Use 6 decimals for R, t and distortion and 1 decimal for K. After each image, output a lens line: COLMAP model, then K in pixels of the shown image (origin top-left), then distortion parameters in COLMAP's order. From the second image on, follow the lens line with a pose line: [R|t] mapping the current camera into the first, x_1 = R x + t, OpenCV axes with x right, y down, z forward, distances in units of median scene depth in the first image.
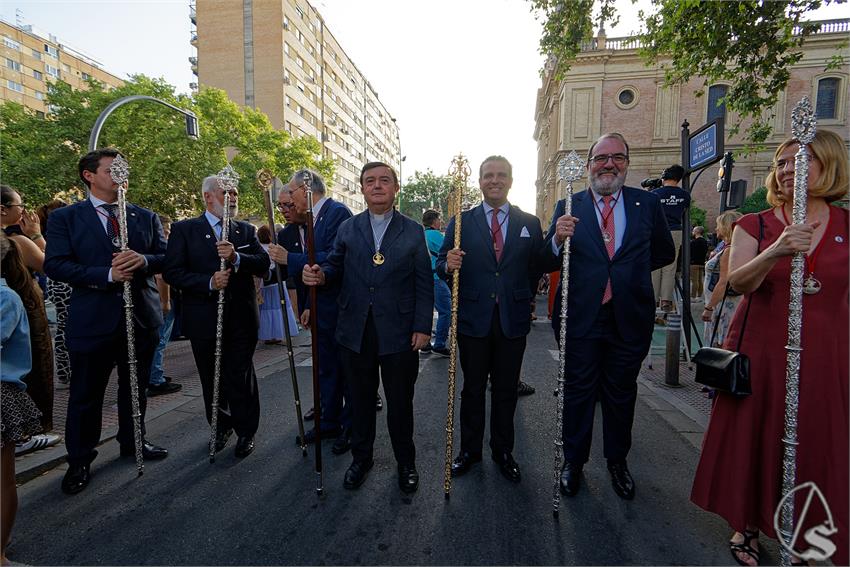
lens RADIAL K [[374.0, 0, 426.7], [0, 374.0, 287.9], [0, 0, 1]] dist [0.001531, -0.000310]
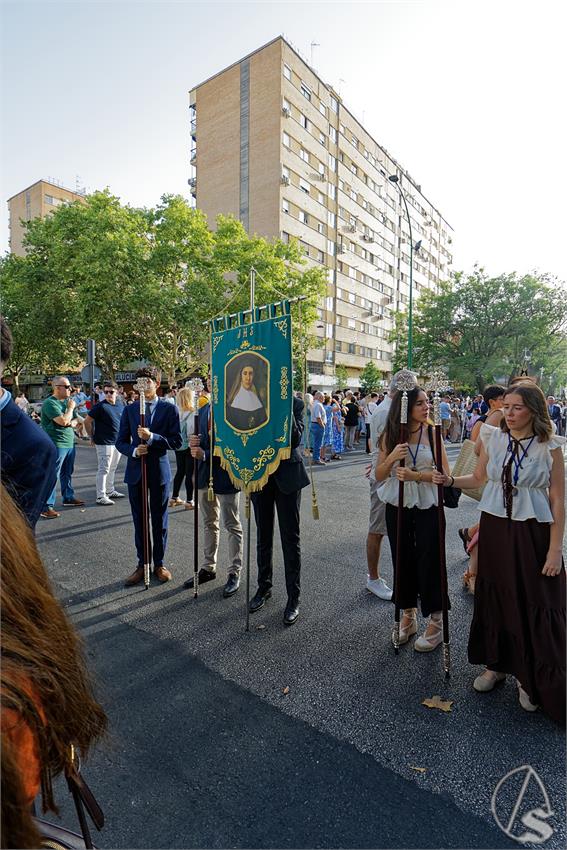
lens RADIAL K [[439.6, 0, 284.1], [0, 439.6, 421.6], [0, 0, 1]] dist [0.002153, -0.000045]
pose [[0.897809, 0.021349, -0.439866, 0.040180], [-0.034827, 0.999138, -0.022590, -0.026579], [0.439005, 0.035601, 0.897779, 0.181618]]
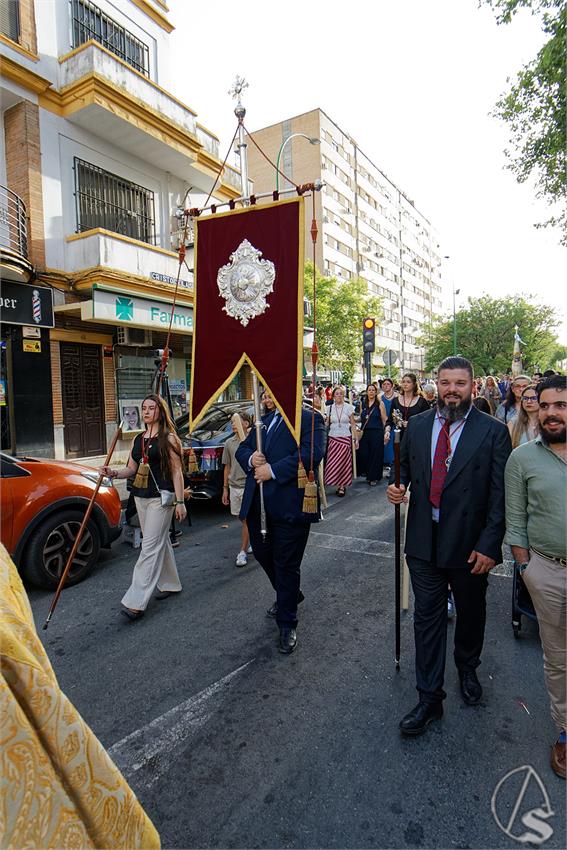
lens RADIAL K [[489.8, 0, 287.0], [0, 489.8, 413.6], [0, 0, 1]] dist [0.000080, -0.001349]
pose [[0.930517, -0.026904, -0.365259, -0.011510], [0.011319, 0.998934, -0.044743, 0.011628], [0.366073, 0.037500, 0.929830, -0.203838]]
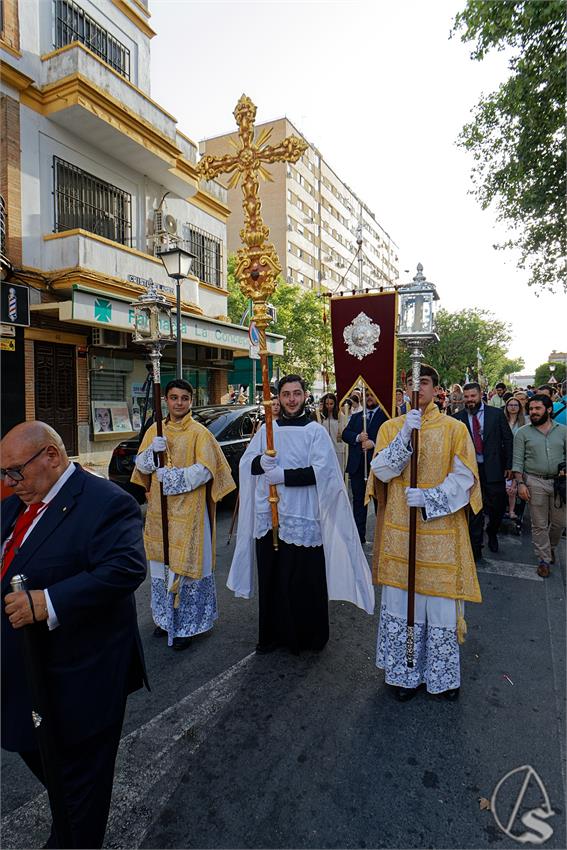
lens RADIAL K [[489.8, 0, 287.0], [0, 489.8, 413.6], [0, 0, 1]] dist [0.000080, -0.001349]
pose [[0.959320, -0.007800, -0.282212, -0.016019], [-0.008211, 0.998425, -0.055506, 0.011795], [0.282201, 0.055565, 0.957745, -0.210894]]
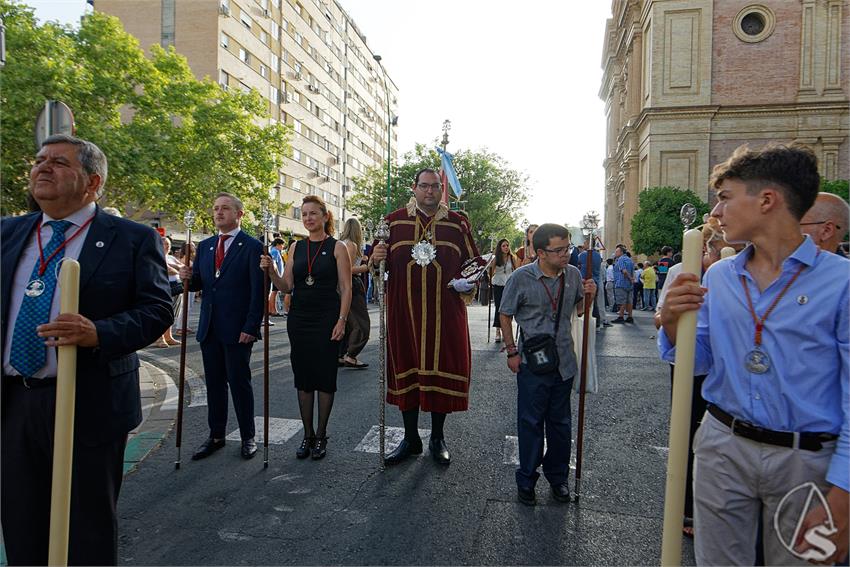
lens RADIAL K [[550.6, 0, 427.9], [0, 550.6, 286.9], [0, 0, 1]] dist [0.000087, -0.001315]
pose [[0.999768, 0.007142, -0.020341, 0.009588], [-0.008440, 0.997887, -0.064426, -0.006411], [0.019838, 0.064583, 0.997715, 0.064029]]
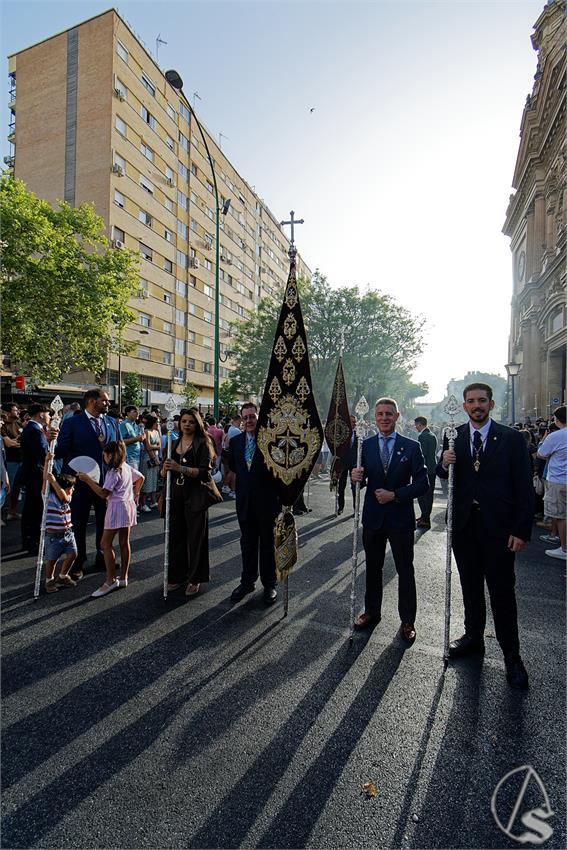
lens RADIAL K [[379.7, 0, 284.4], [0, 379.7, 423.3], [0, 0, 1]] dist [-0.001275, -0.000251]
pose [[0.984178, 0.009431, -0.176932, 0.052885], [-0.022491, 0.997154, -0.071956, -0.045089], [0.175750, 0.074797, 0.981589, 0.391208]]
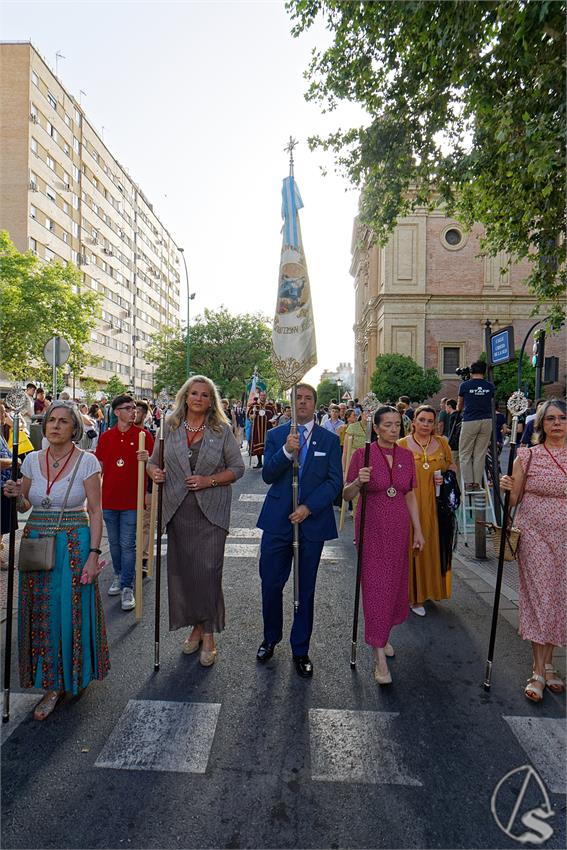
lens RADIAL K [[498.5, 0, 286.2], [0, 498.5, 415.3], [0, 0, 1]] dist [0.001831, 0.000704]
pose [[0.989473, 0.000952, 0.144717, -0.011267], [0.010681, 0.996771, -0.079582, -0.004597], [-0.144325, 0.080290, 0.986268, -0.033446]]
